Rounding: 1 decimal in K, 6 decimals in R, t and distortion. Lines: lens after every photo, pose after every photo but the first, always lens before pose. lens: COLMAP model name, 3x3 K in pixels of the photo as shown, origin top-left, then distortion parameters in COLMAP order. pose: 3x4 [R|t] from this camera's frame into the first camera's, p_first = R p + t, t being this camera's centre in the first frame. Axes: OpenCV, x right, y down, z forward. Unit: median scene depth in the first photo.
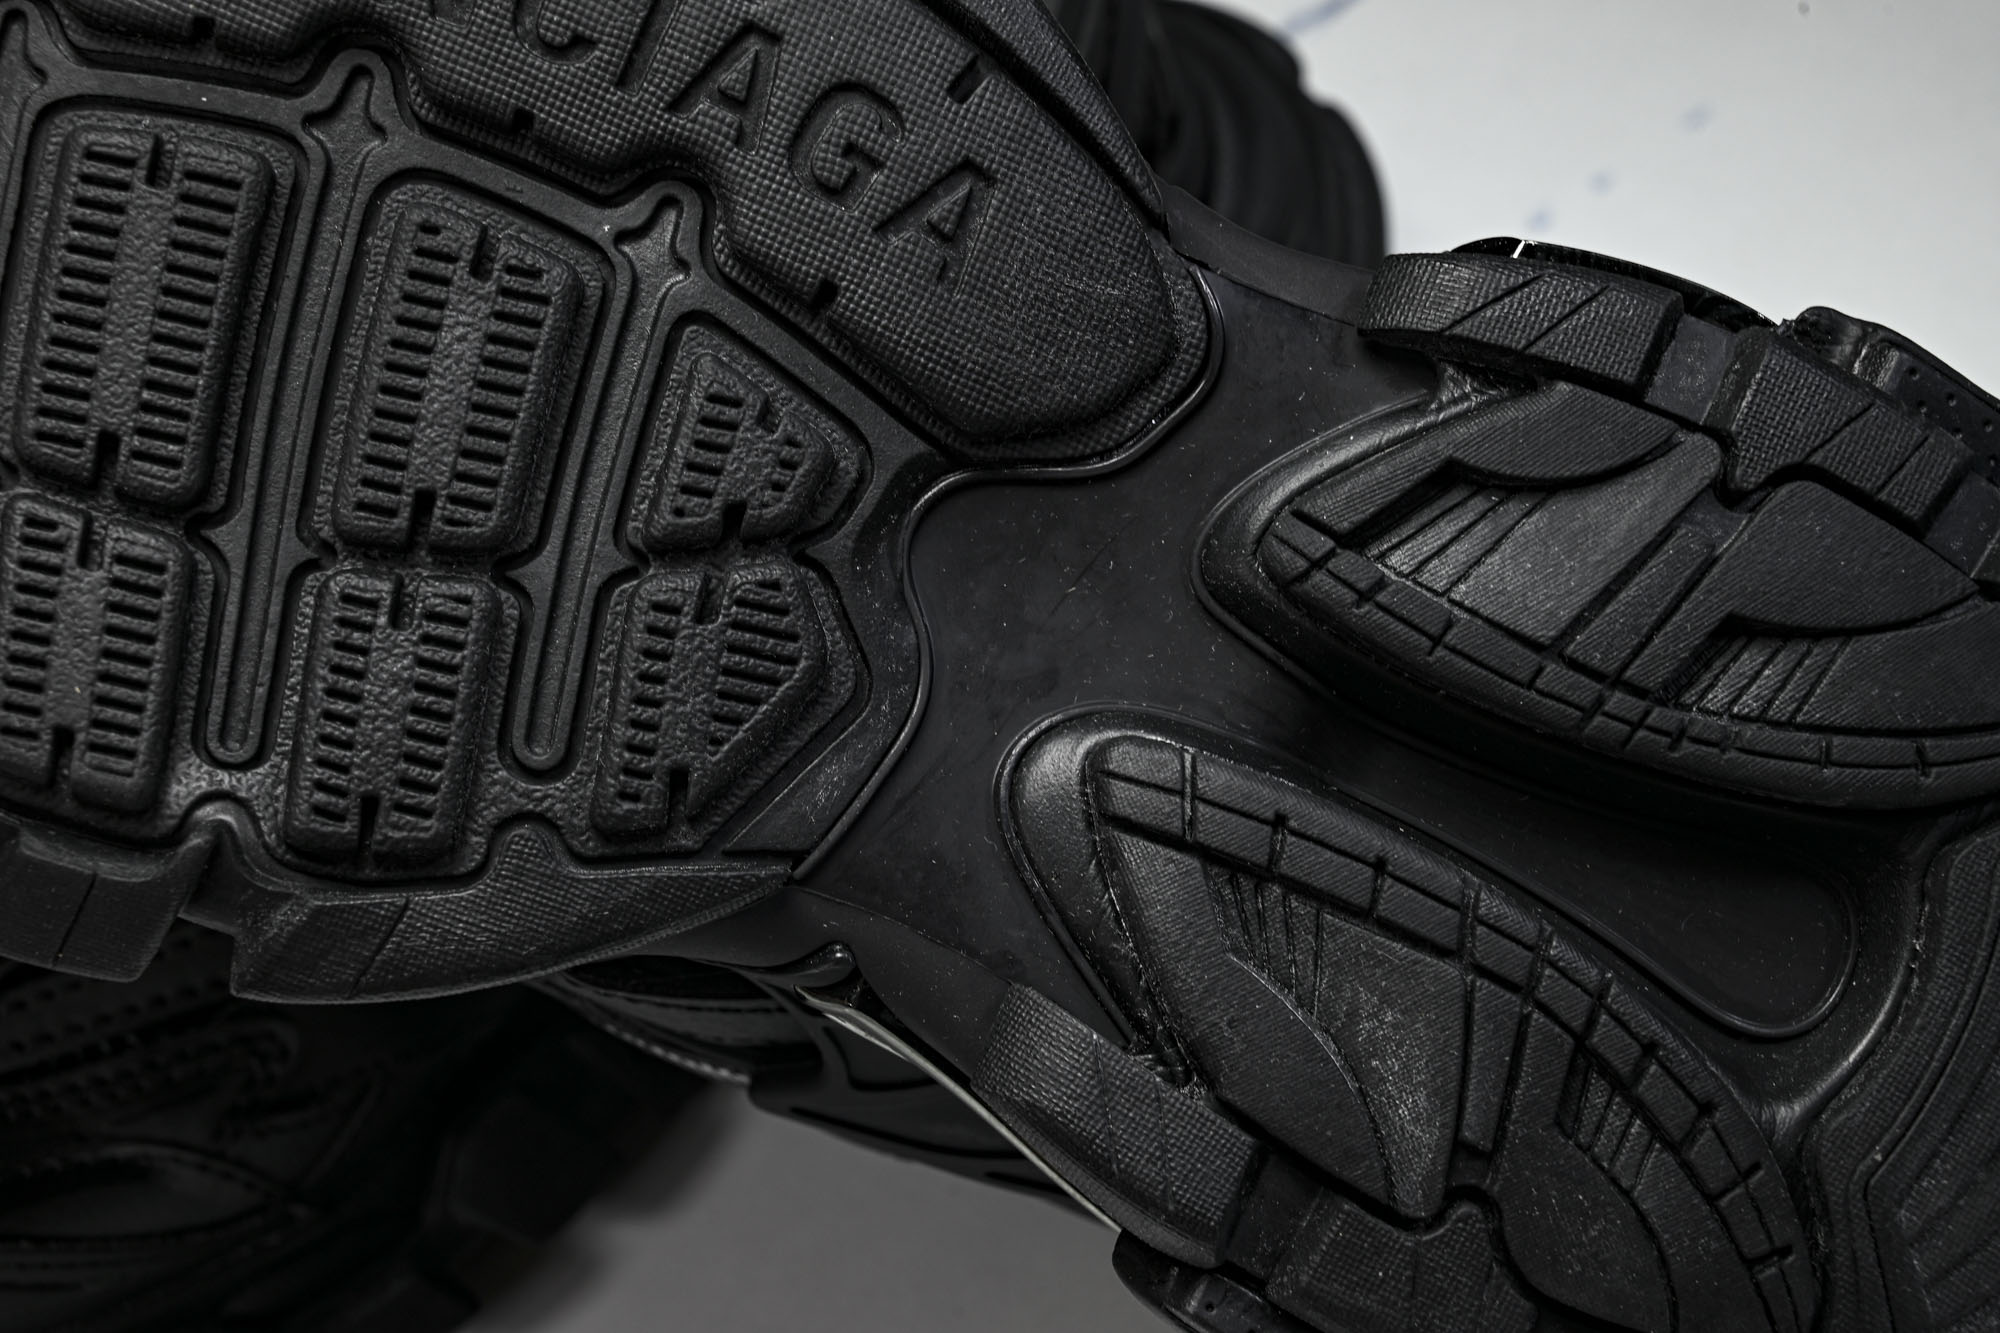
lens RADIAL K [[3833.0, 0, 1022.6], [0, 3833.0, 682.2], [0, 0, 1]] dist [0.001692, 0.000000]
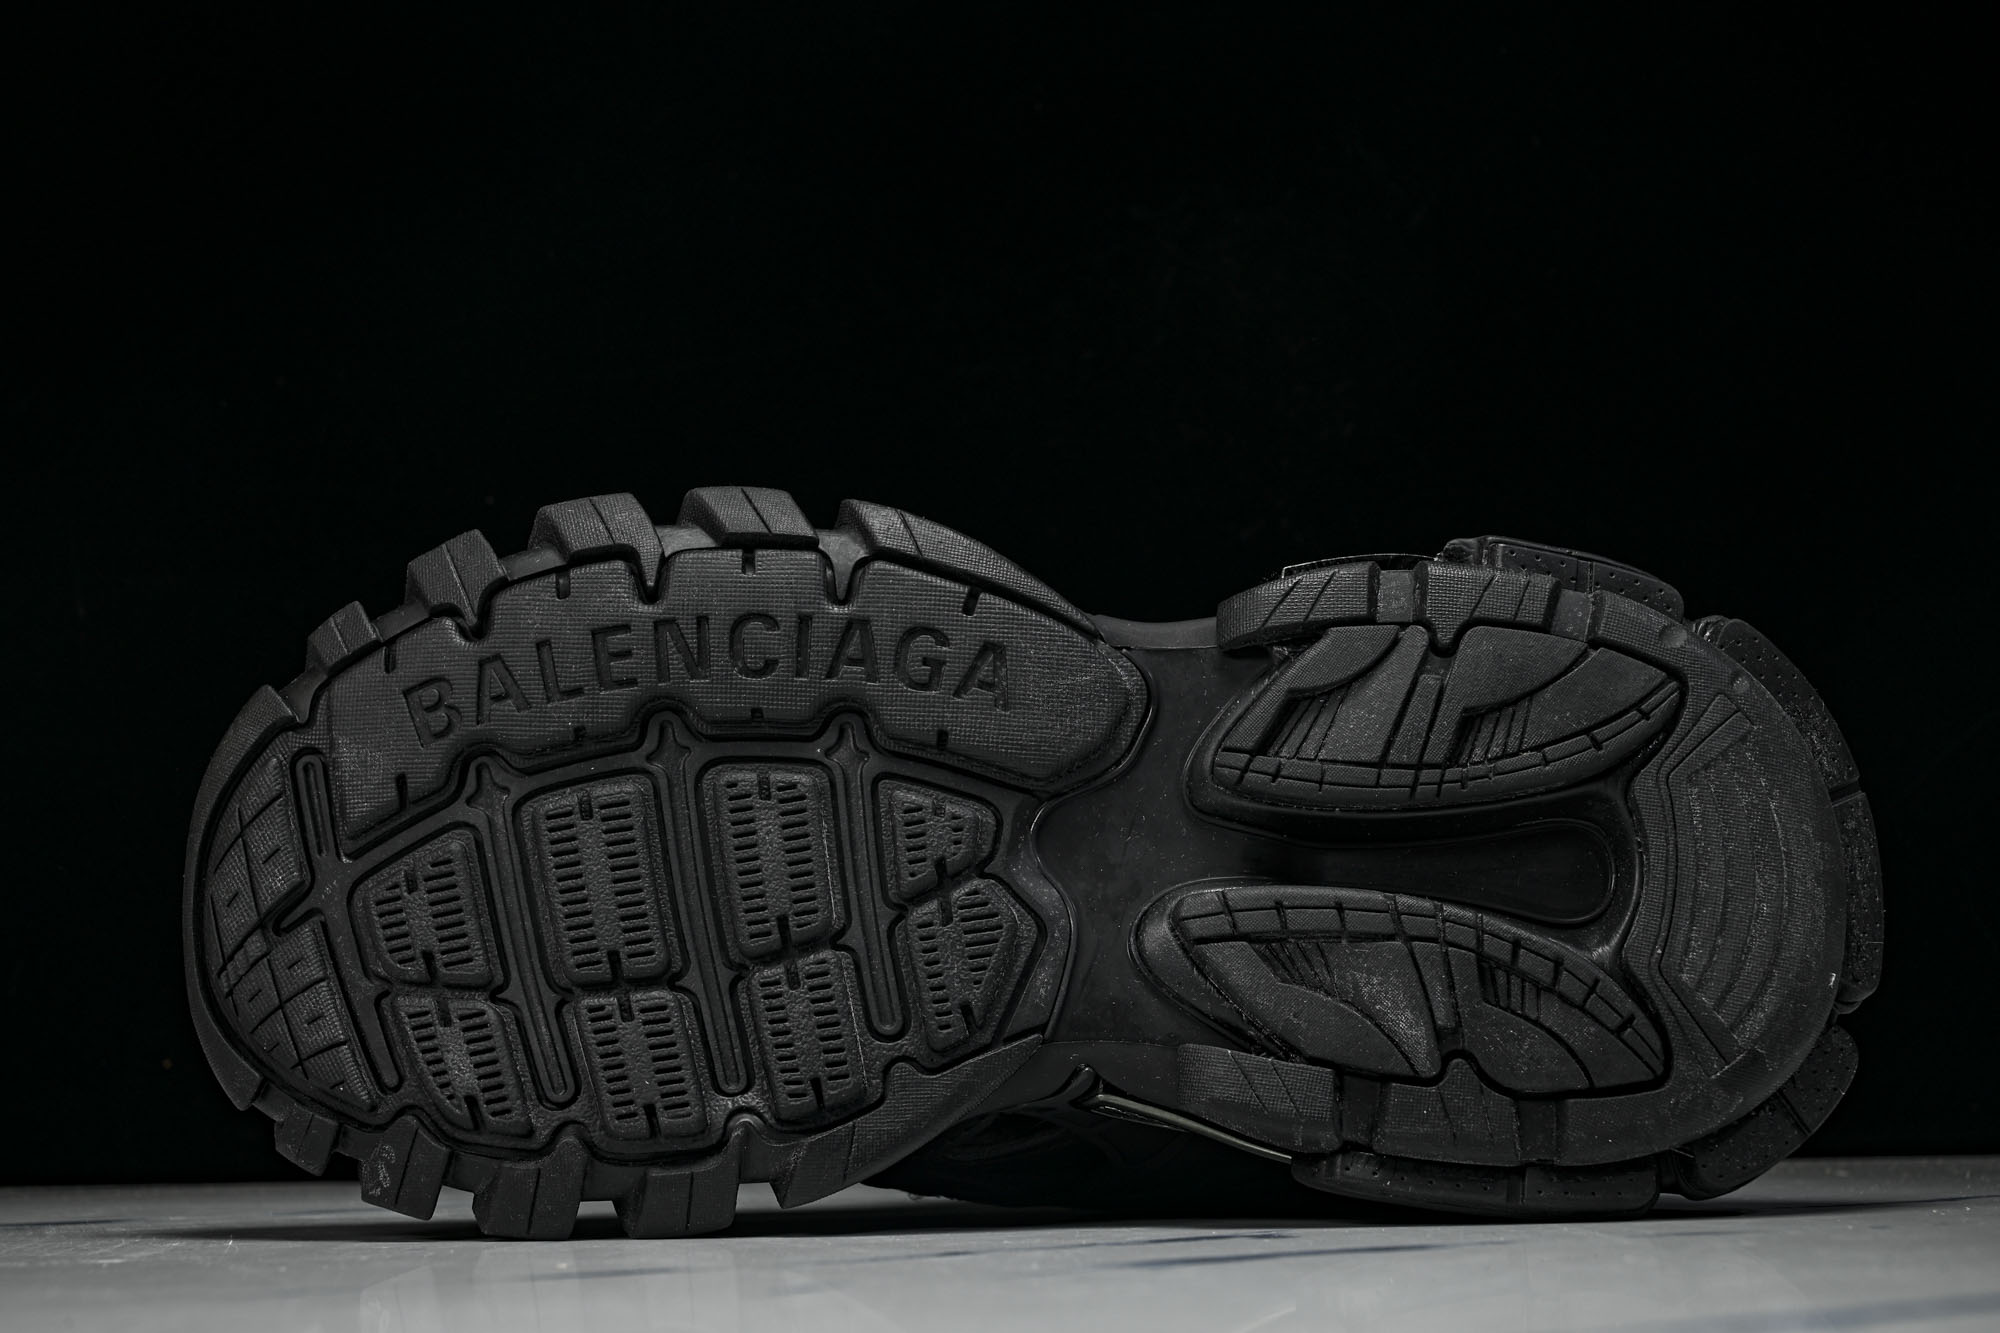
lens RADIAL K [[3644.5, 0, 990.1], [0, 3644.5, 671.3], [0, 0, 1]] dist [0.200254, 0.000000]
pose [[0.924912, -0.380022, -0.010963, 0.001100], [0.372906, 0.912453, -0.168437, 0.175798], [0.074013, 0.151701, 0.985652, -0.740449]]
